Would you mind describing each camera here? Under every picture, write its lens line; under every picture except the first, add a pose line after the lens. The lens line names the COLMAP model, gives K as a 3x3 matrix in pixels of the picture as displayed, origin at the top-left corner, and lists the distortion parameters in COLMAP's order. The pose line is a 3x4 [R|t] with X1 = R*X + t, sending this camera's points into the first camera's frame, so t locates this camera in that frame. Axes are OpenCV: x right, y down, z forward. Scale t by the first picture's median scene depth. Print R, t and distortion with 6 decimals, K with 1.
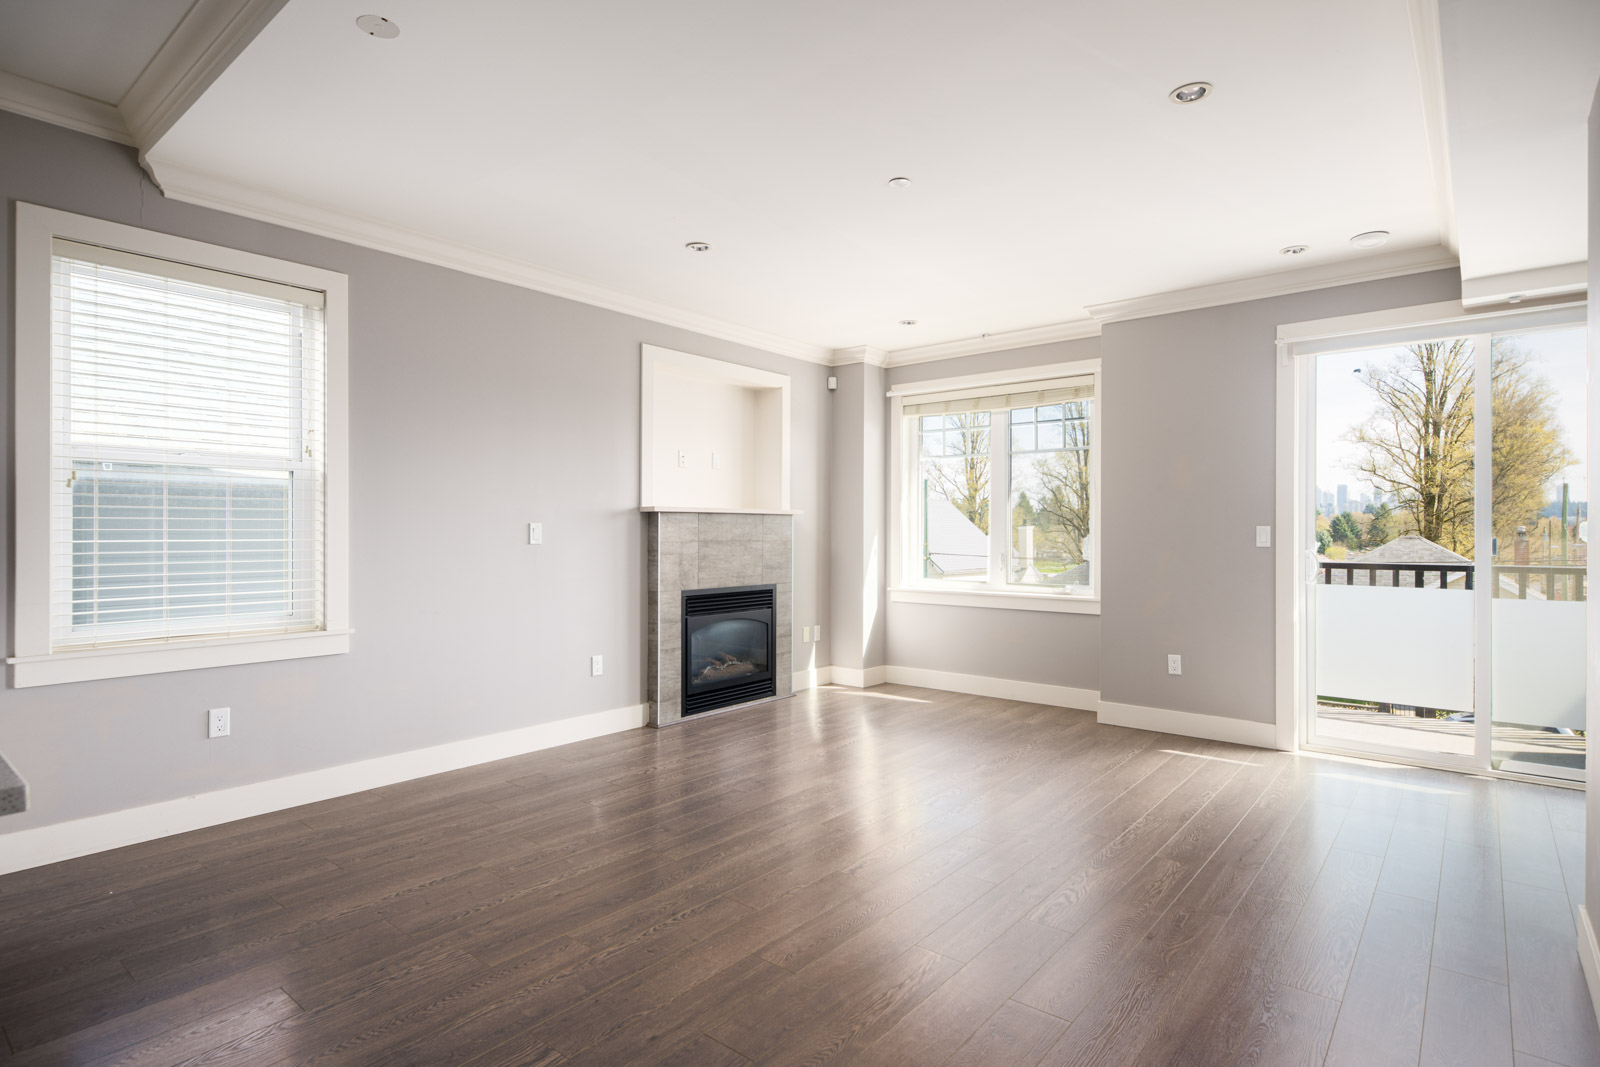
lens RADIAL K [[825.0, 0, 804.4], [0, 825.0, 533.7], [0, 0, 1]] dist [0.002549, -0.000804]
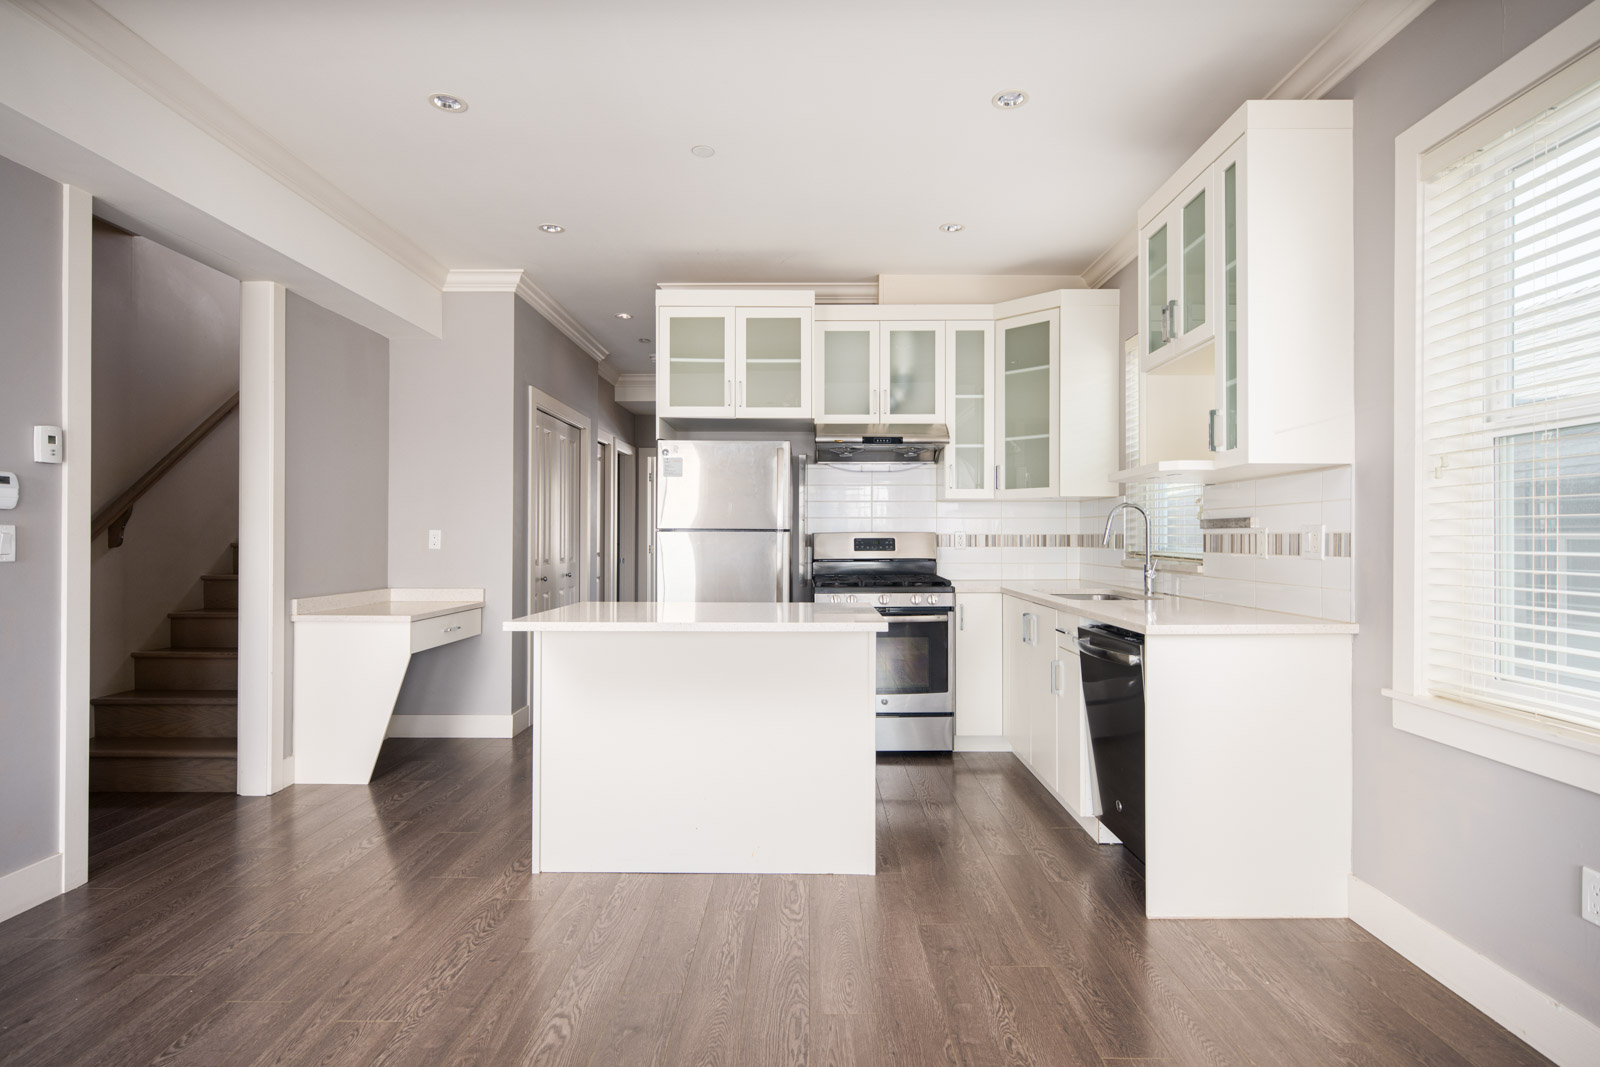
lens RADIAL K [[825.0, 0, 802.5], [0, 825.0, 532.9], [0, 0, 1]] dist [0.002549, -0.000804]
pose [[-0.776704, -0.007554, -0.629820, 0.015715], [-0.006027, 0.999971, -0.004561, -0.000592], [0.629837, 0.000253, -0.776728, 0.762889]]
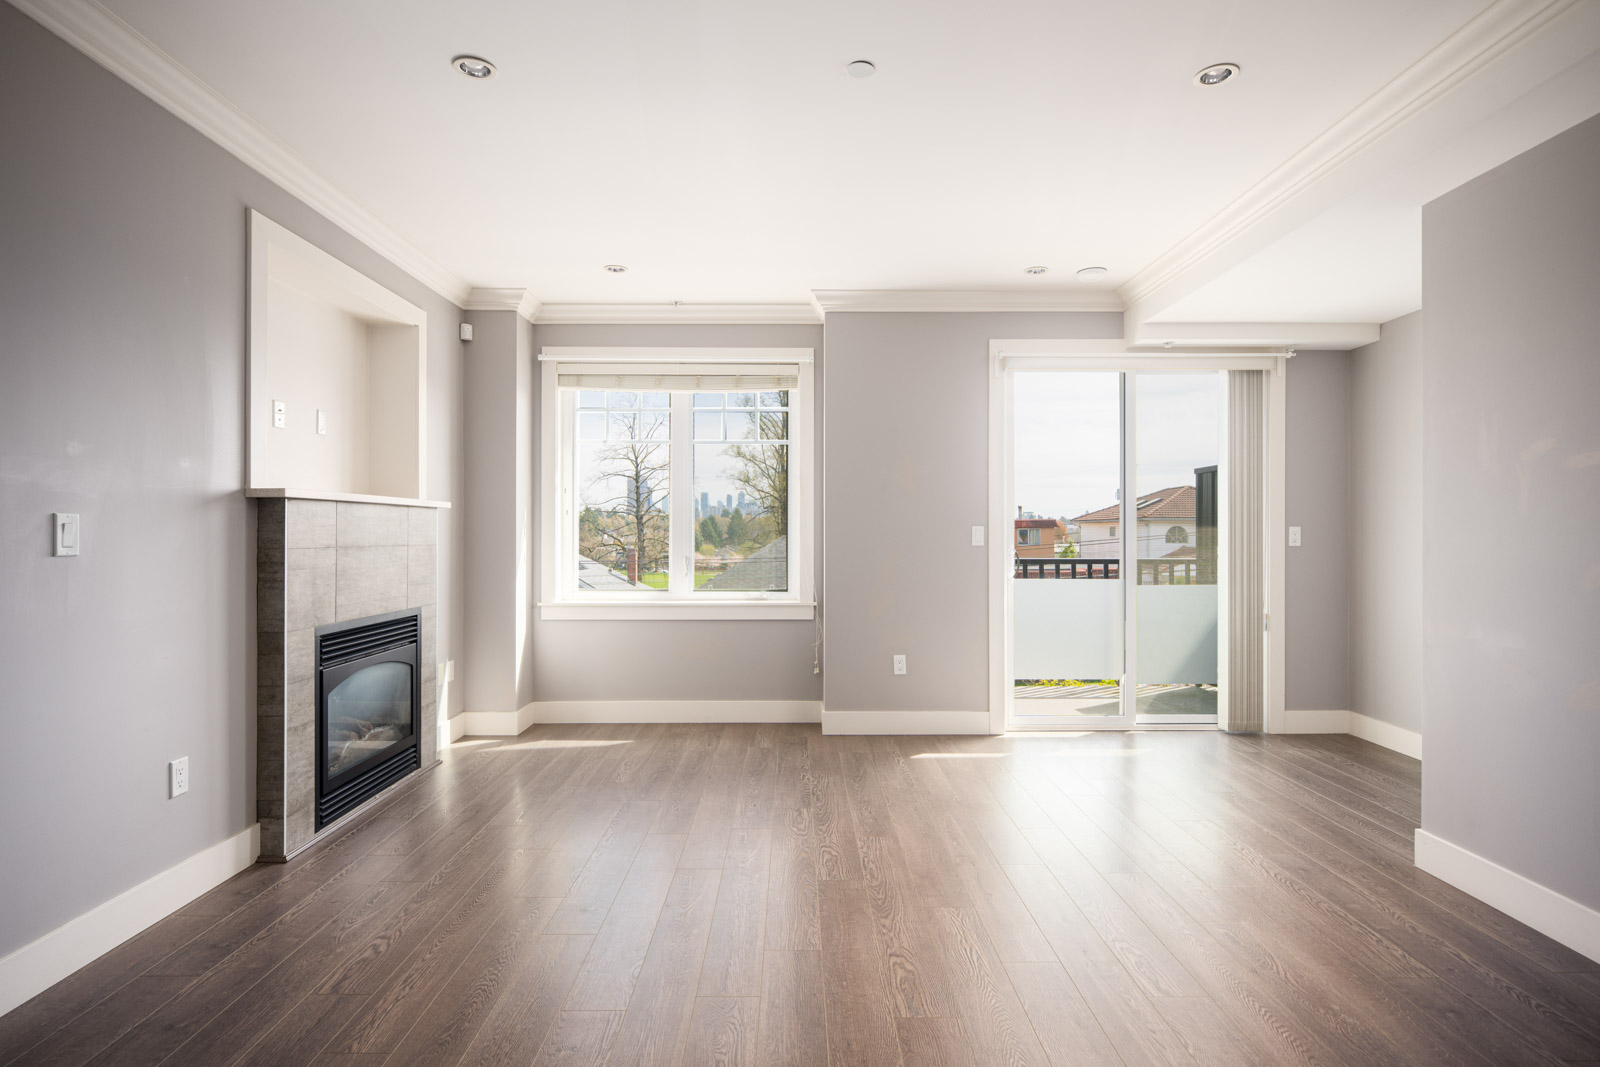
lens RADIAL K [[825.0, 0, 804.8], [0, 825.0, 532.6], [0, 0, 1]] dist [0.002549, -0.000804]
pose [[0.765396, -0.000397, 0.643560, -0.284948], [0.001734, 0.999997, -0.001444, 0.000003], [-0.643558, 0.002221, 0.765394, 0.315038]]
